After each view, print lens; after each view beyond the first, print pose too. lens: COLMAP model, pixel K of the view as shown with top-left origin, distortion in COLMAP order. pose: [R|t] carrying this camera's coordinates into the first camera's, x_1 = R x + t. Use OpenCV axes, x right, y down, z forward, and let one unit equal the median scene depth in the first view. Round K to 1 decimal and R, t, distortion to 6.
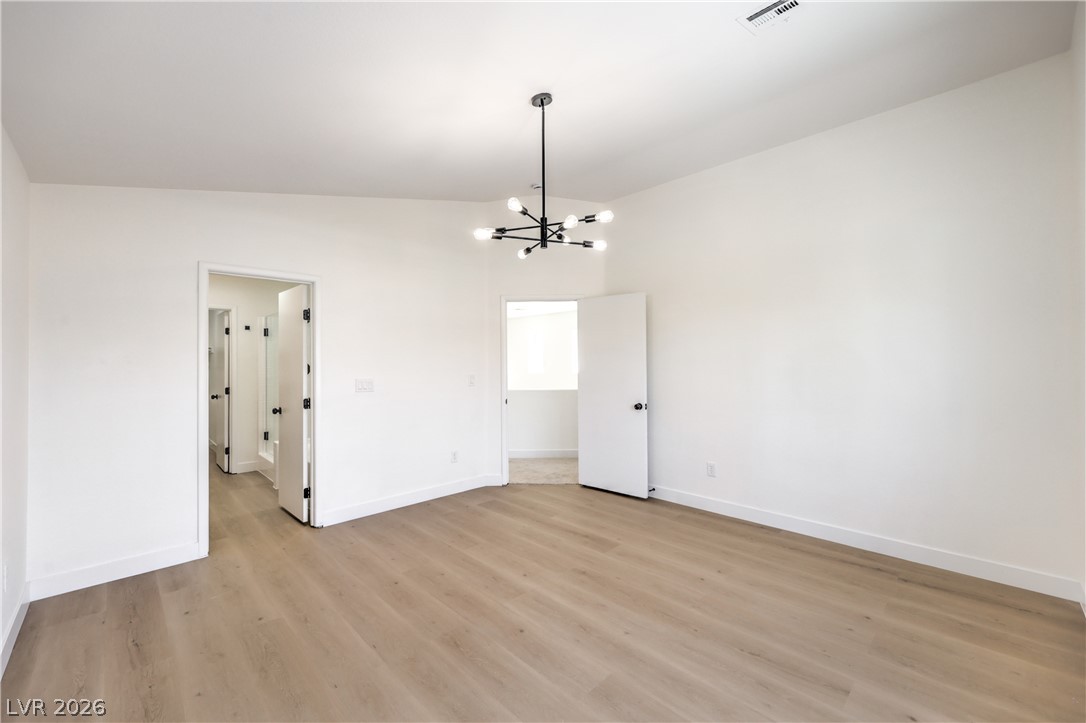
lens RADIAL K [[435.9, 0, 537.7], [0, 435.9, 356.4], [0, 0, 1]] dist [0.000764, 0.000123]
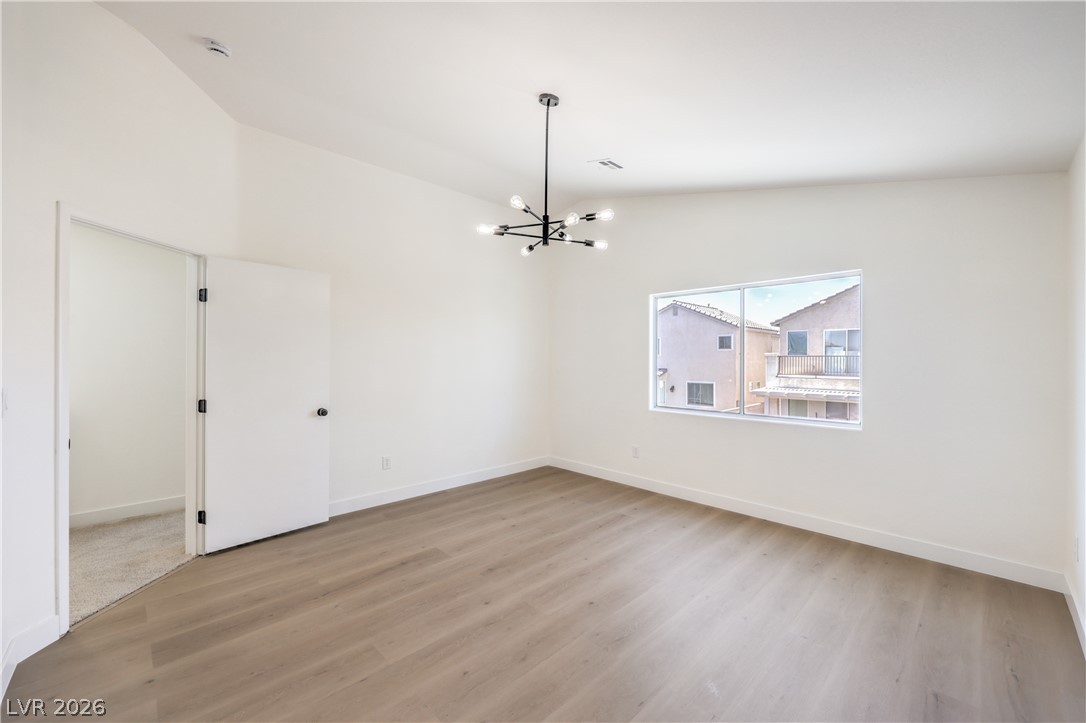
lens RADIAL K [[437.2, 0, 542.8], [0, 437.2, 358.0], [0, 0, 1]] dist [-0.001323, -0.000142]
pose [[-0.002777, 0.008105, 0.999963, -0.757677], [-0.014189, 0.999866, -0.008144, 0.018464], [-0.999895, -0.014211, -0.002662, 0.757986]]
